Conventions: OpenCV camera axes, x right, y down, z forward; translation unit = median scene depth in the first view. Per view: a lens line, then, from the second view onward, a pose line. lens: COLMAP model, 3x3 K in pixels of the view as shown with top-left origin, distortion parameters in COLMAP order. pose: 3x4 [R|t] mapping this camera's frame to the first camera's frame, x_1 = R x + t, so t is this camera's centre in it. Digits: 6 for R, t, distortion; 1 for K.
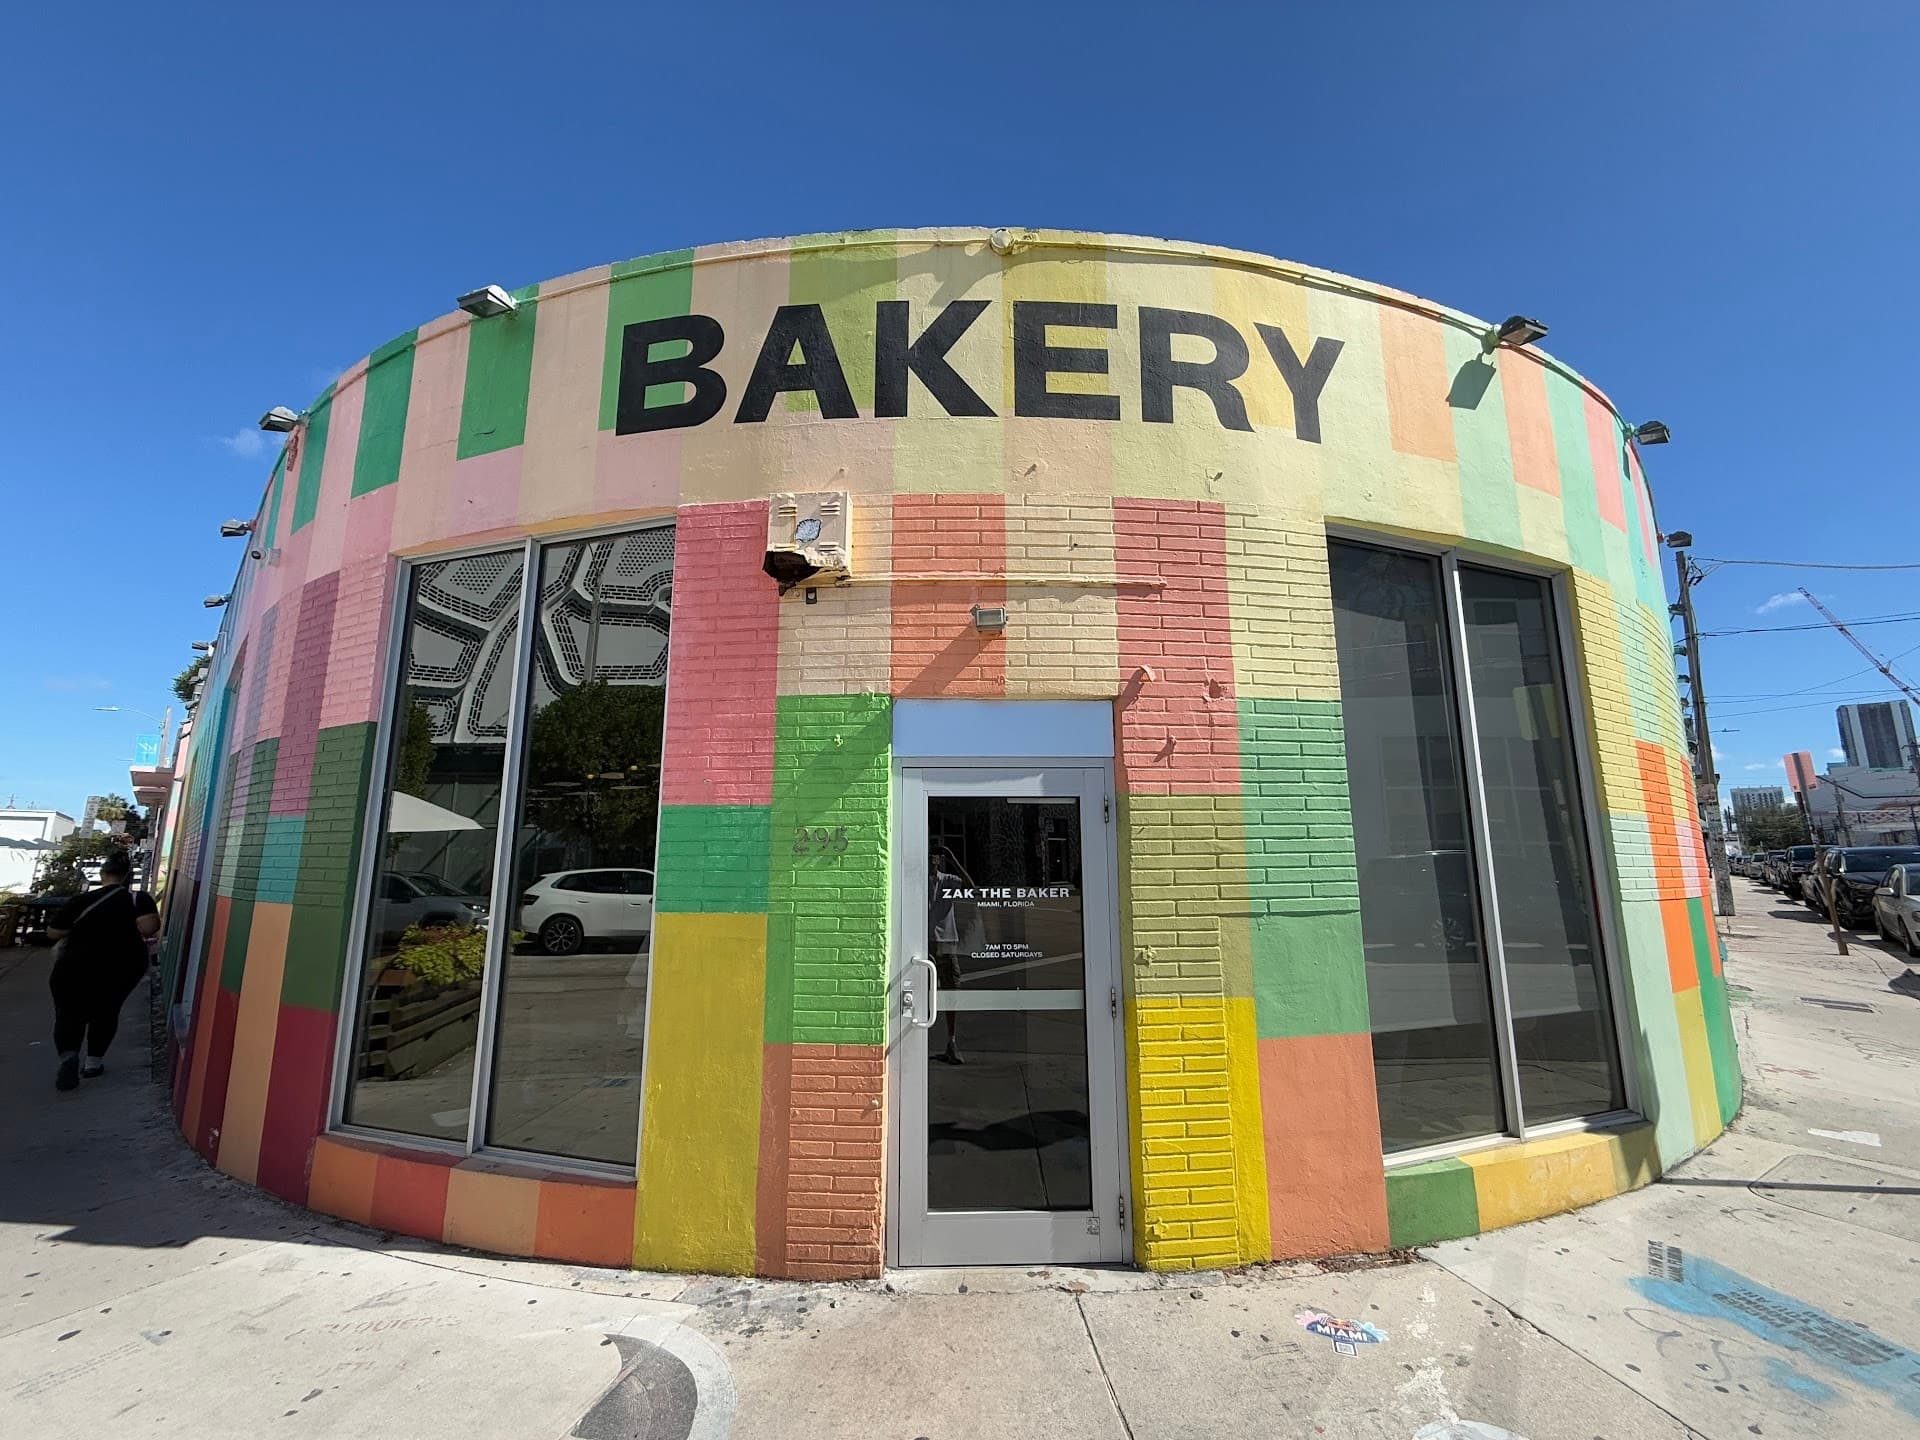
lens RADIAL K [[786.1, 0, 960.0], [0, 786.1, 720.0], [0, 0, 1]] dist [-0.001325, 0.000068]
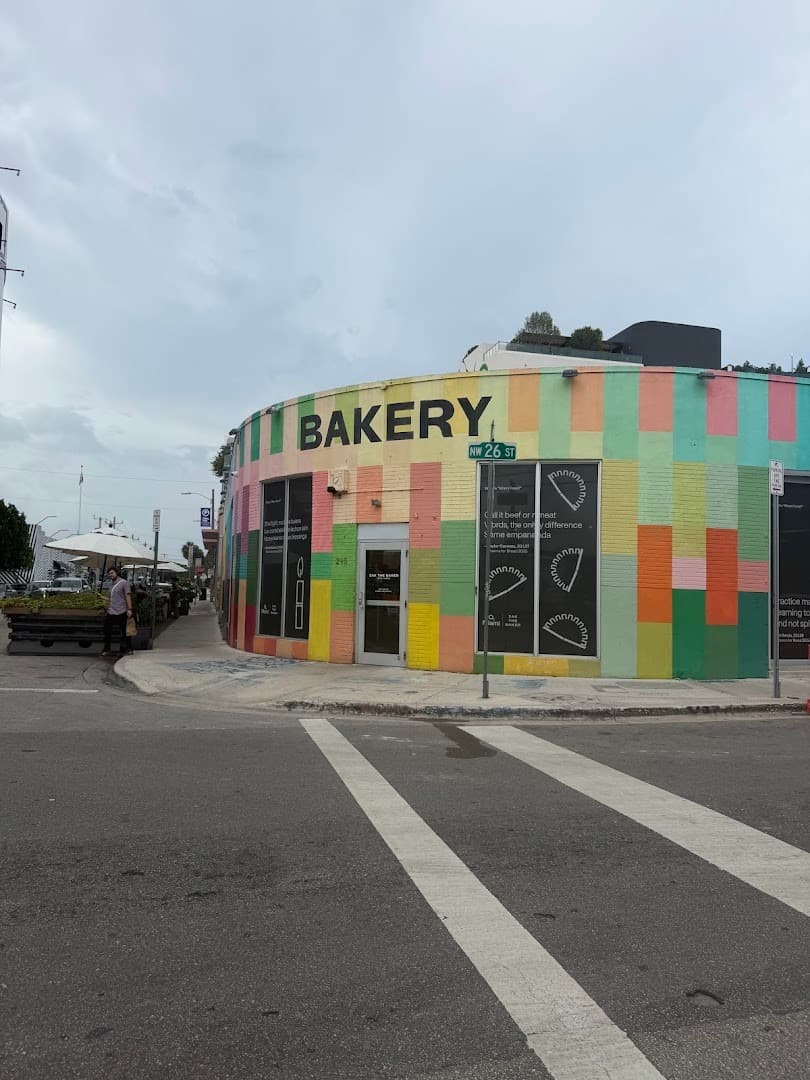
lens RADIAL K [[824.3, 0, 405.0], [0, 824.3, 540.0], [0, 0, 1]] dist [0.023014, -0.000608]
pose [[0.845748, -0.014428, -0.533387, 2.059456], [0.070671, 0.993857, 0.085174, -0.252917], [0.528882, -0.109731, 0.841572, -2.054771]]
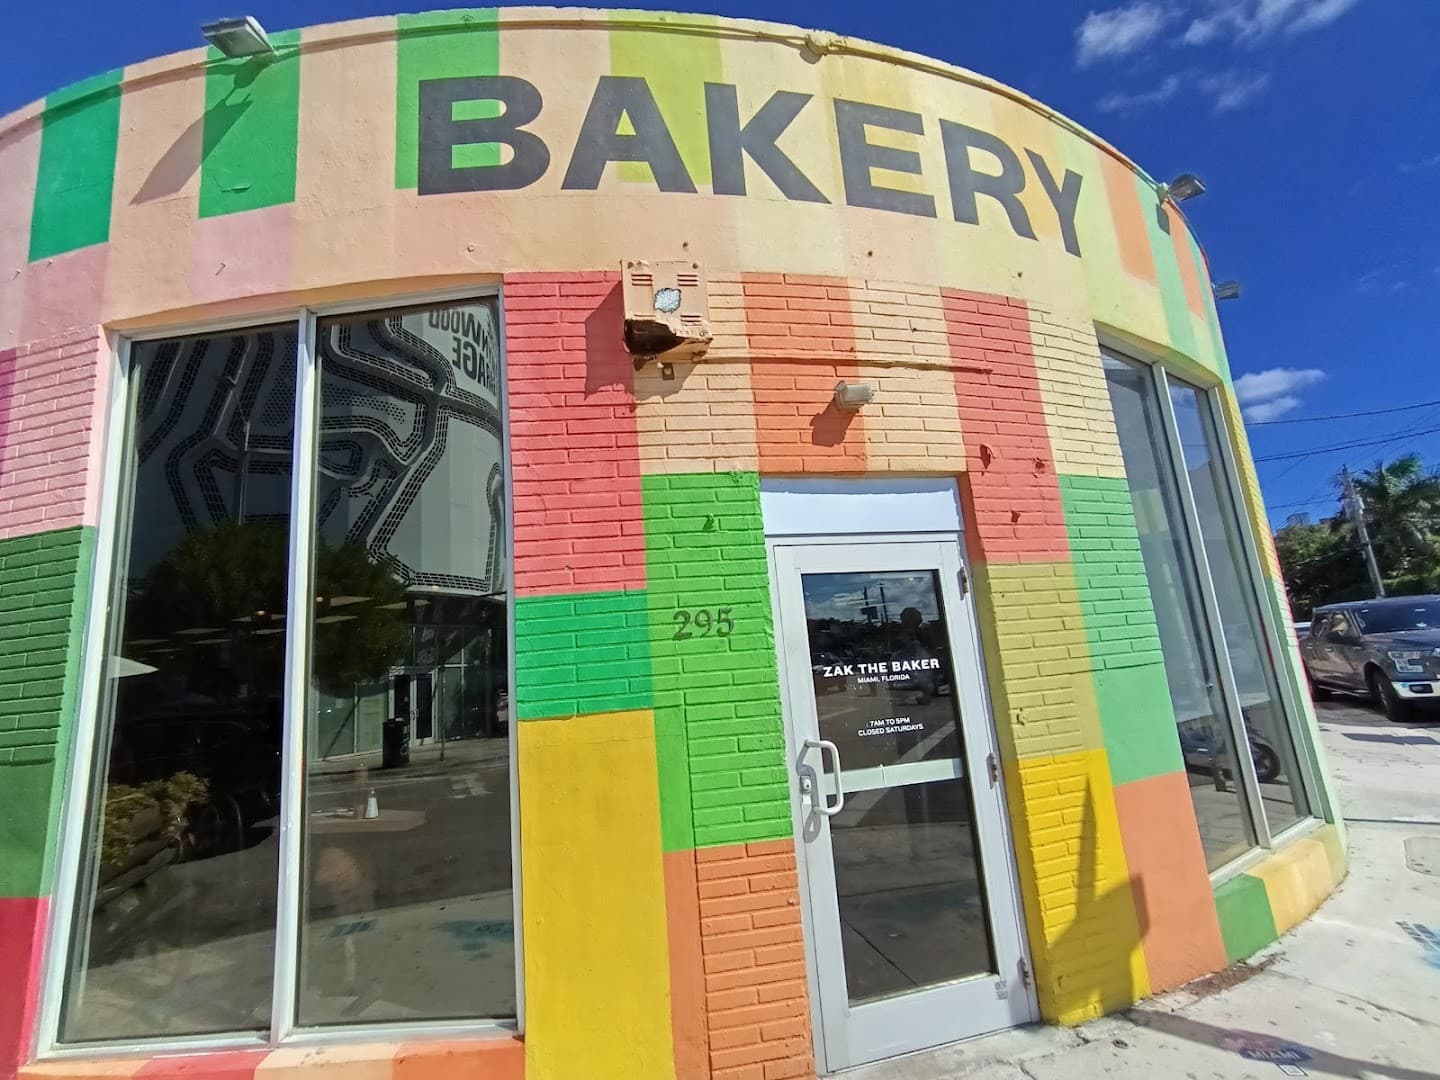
lens RADIAL K [[678.5, 0, 720.0], [0, 678.5, 540.0], [0, 0, 1]] dist [0.001765, -0.000015]
pose [[0.973079, -0.029757, 0.228543, -0.303126], [0.035900, 0.999096, -0.022765, 0.064299], [-0.227658, 0.030357, 0.973268, 0.185403]]
